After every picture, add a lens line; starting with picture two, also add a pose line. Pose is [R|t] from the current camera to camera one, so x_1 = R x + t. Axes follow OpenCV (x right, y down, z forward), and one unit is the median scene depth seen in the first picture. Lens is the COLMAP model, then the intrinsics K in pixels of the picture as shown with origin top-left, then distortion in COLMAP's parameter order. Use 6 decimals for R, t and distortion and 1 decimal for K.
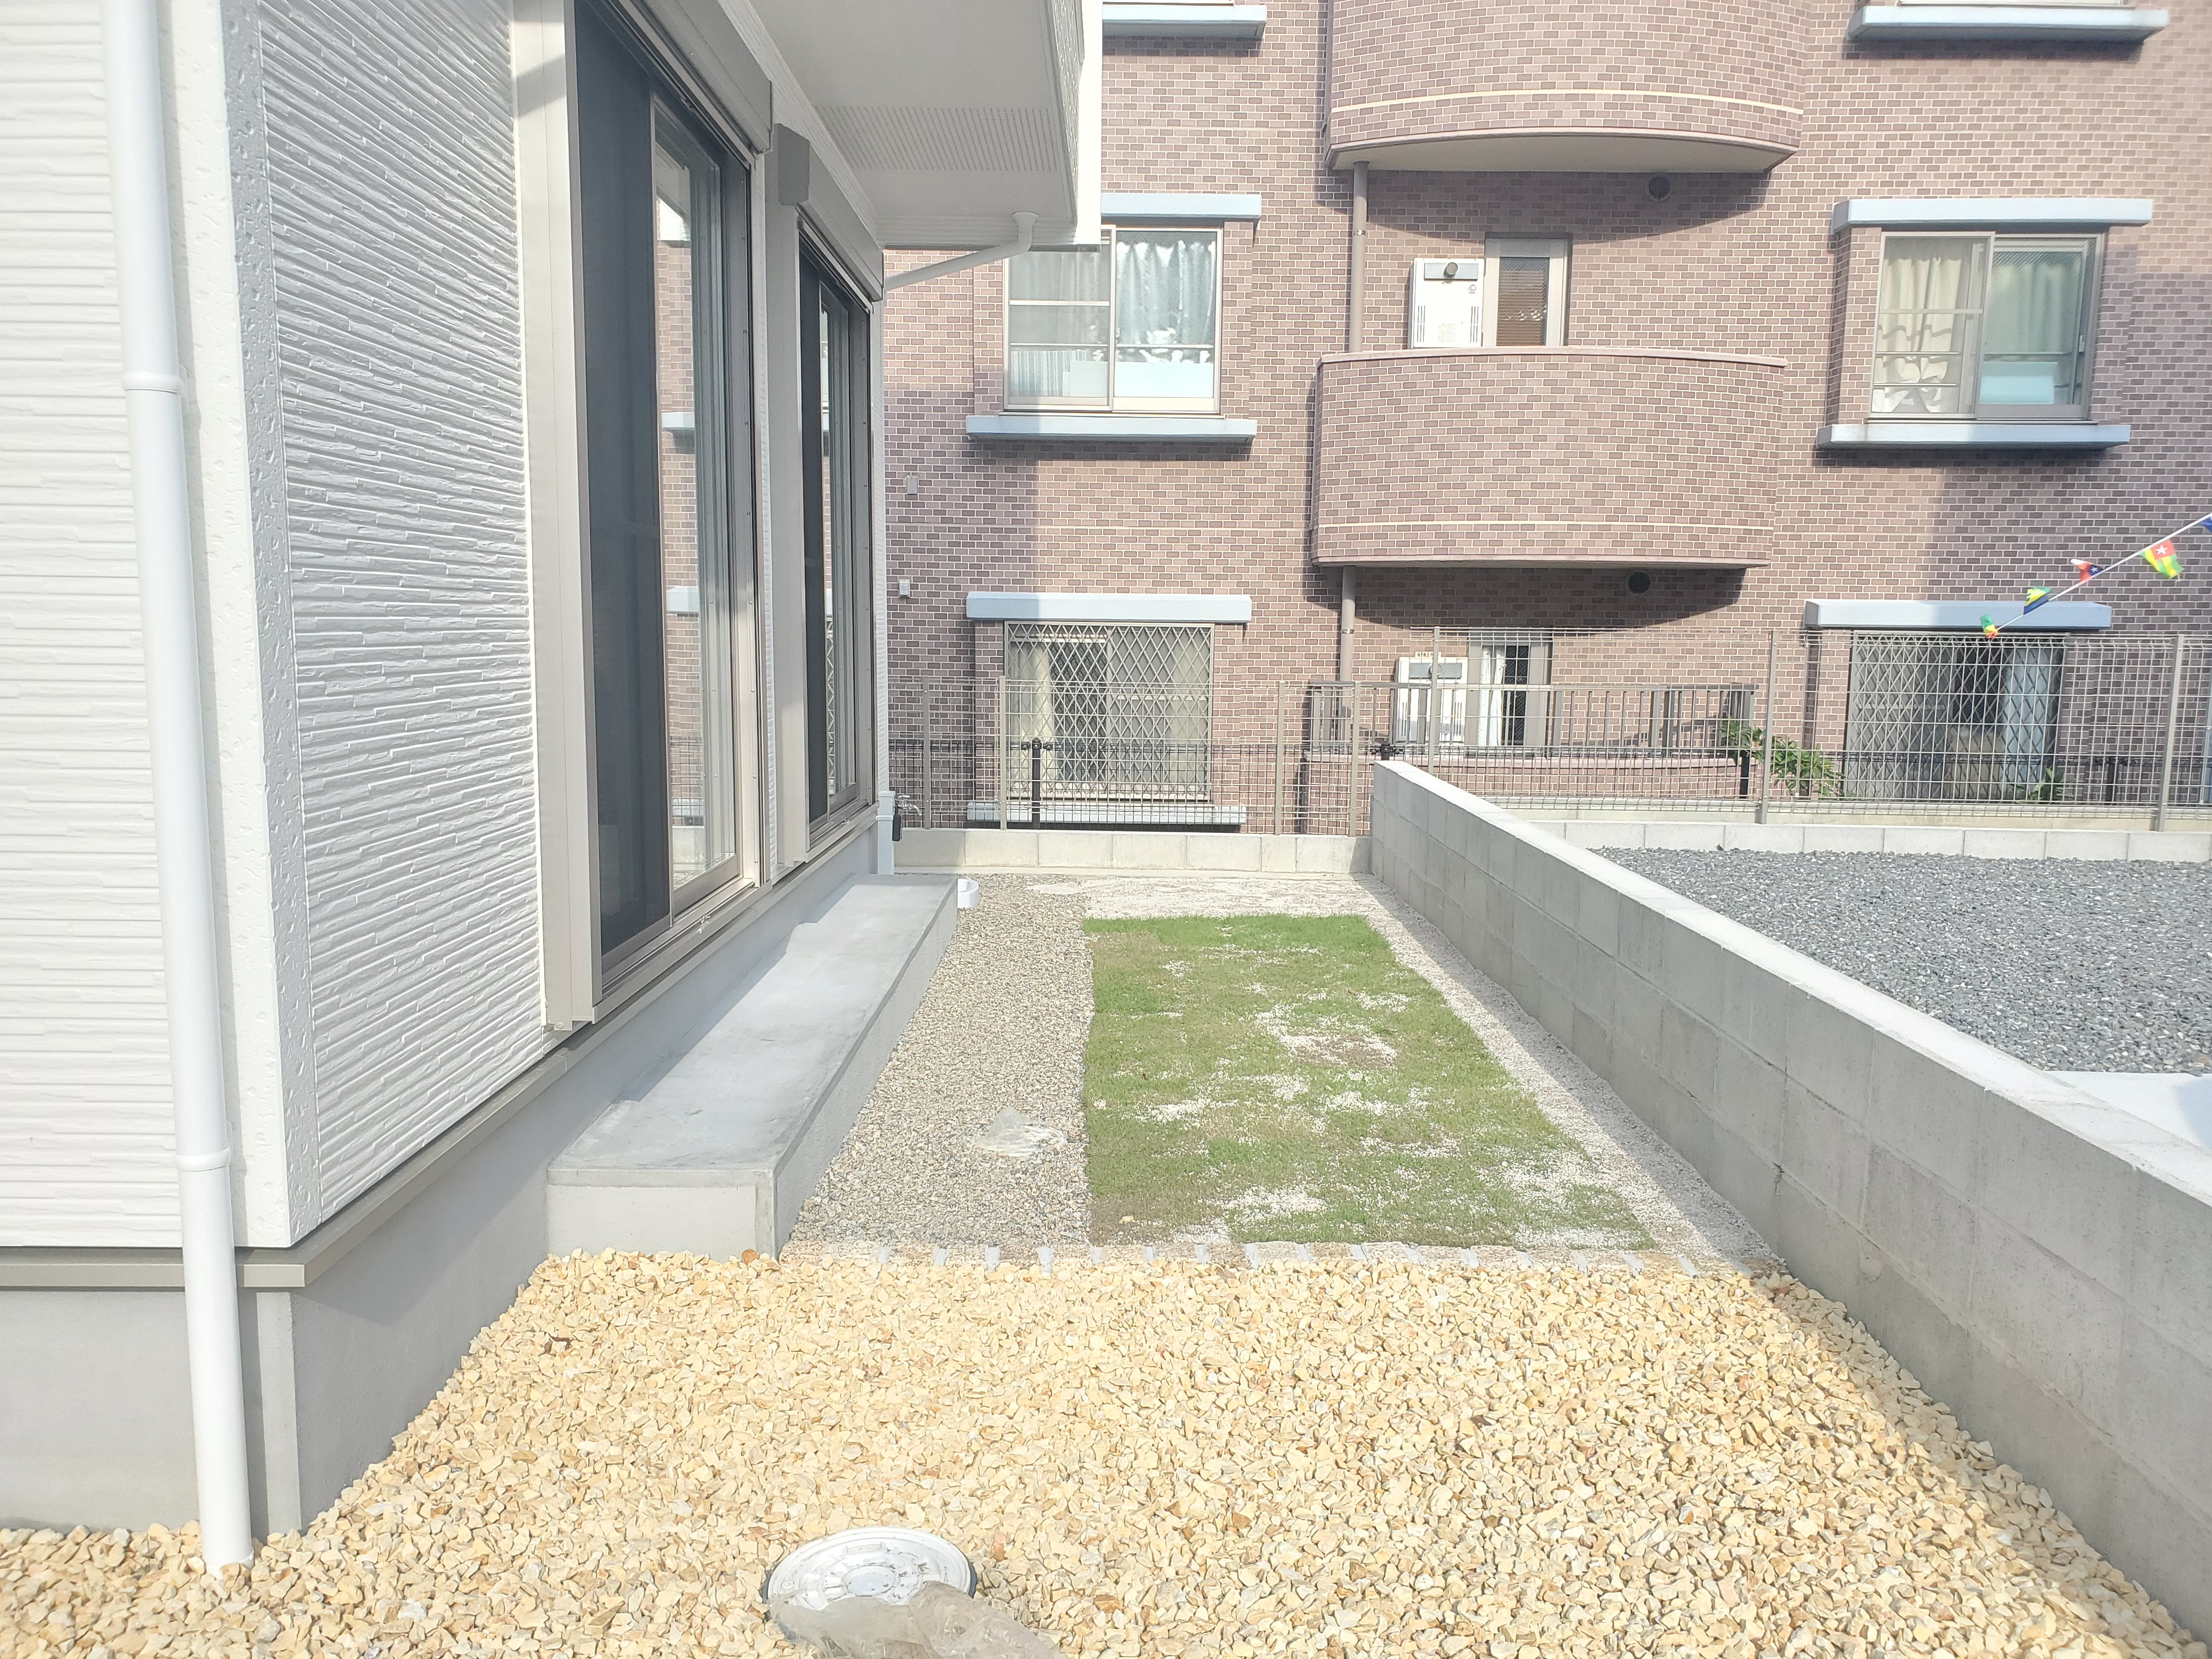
lens RADIAL K [[1667.6, 0, 1104.4], [0, 1667.6, 834.3], [0, 0, 1]] dist [0.003053, -0.002369]
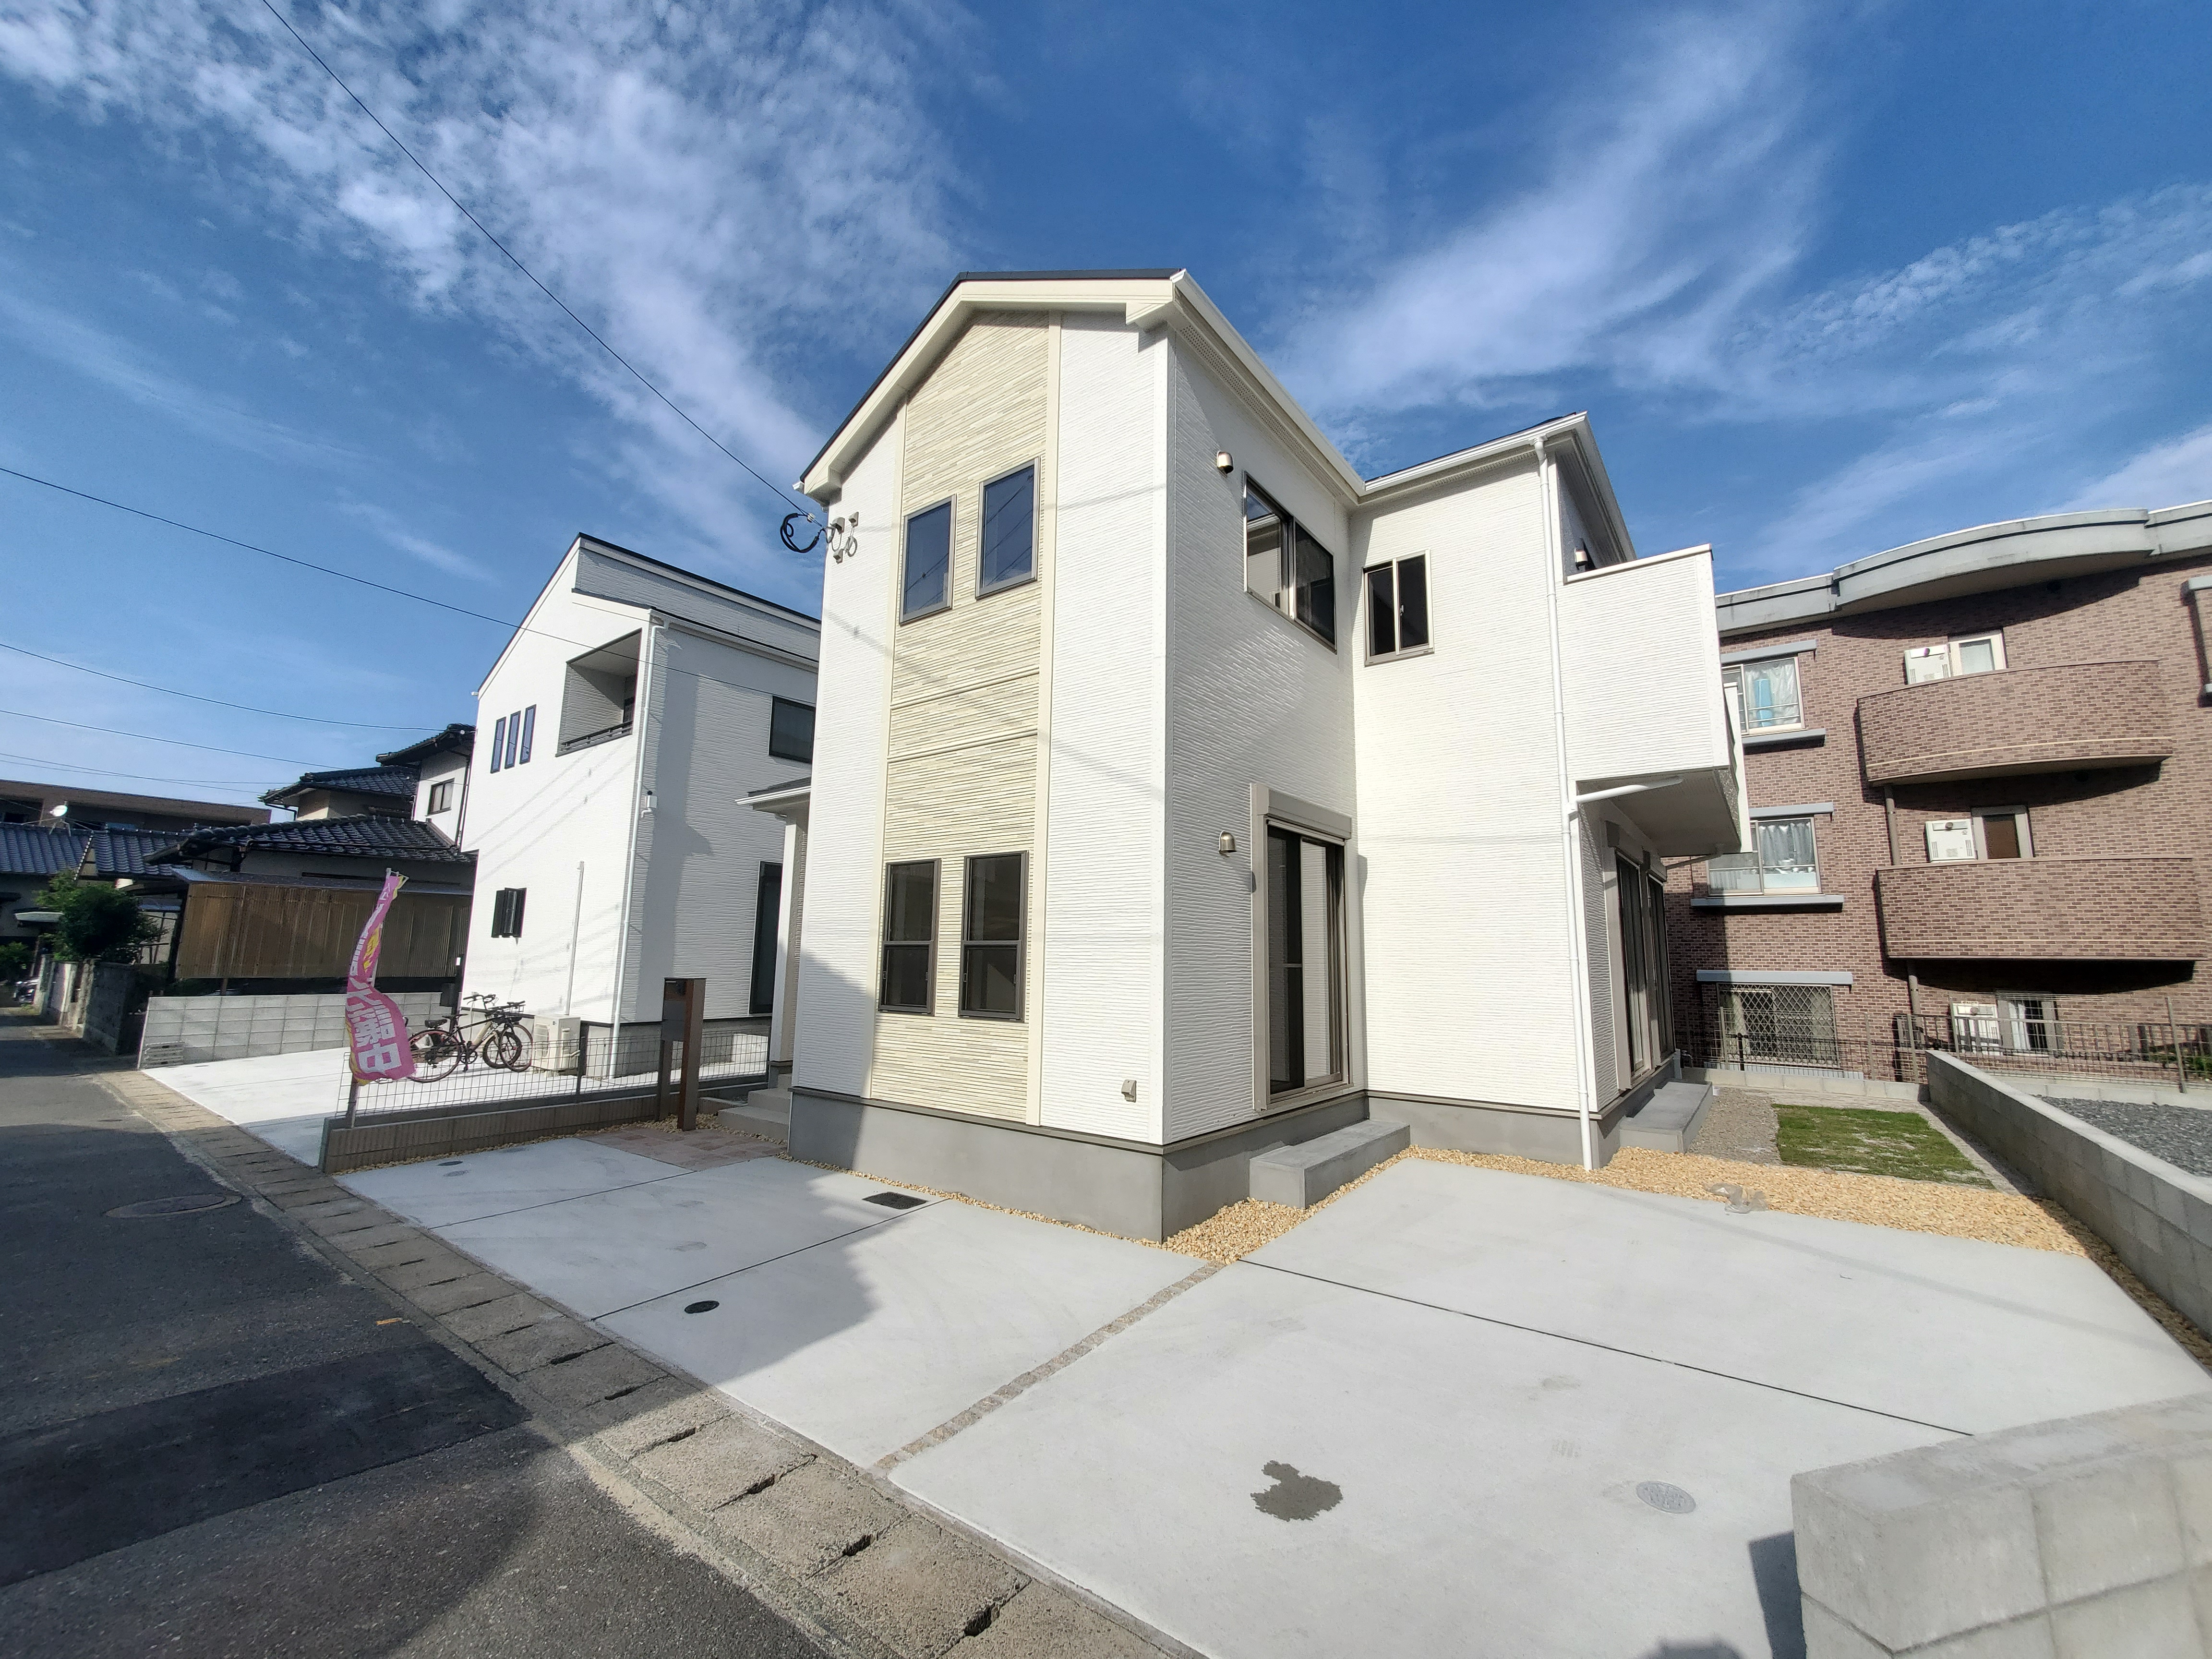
lens RADIAL K [[880.6, 0, 1097.6], [0, 880.6, 824.8], [0, 0, 1]] dist [-0.000314, -0.000361]
pose [[0.799372, -0.087728, -0.594397, 0.000395], [-0.082531, 0.963874, -0.253252, 0.046108], [0.595141, 0.251499, 0.763253, -0.546395]]
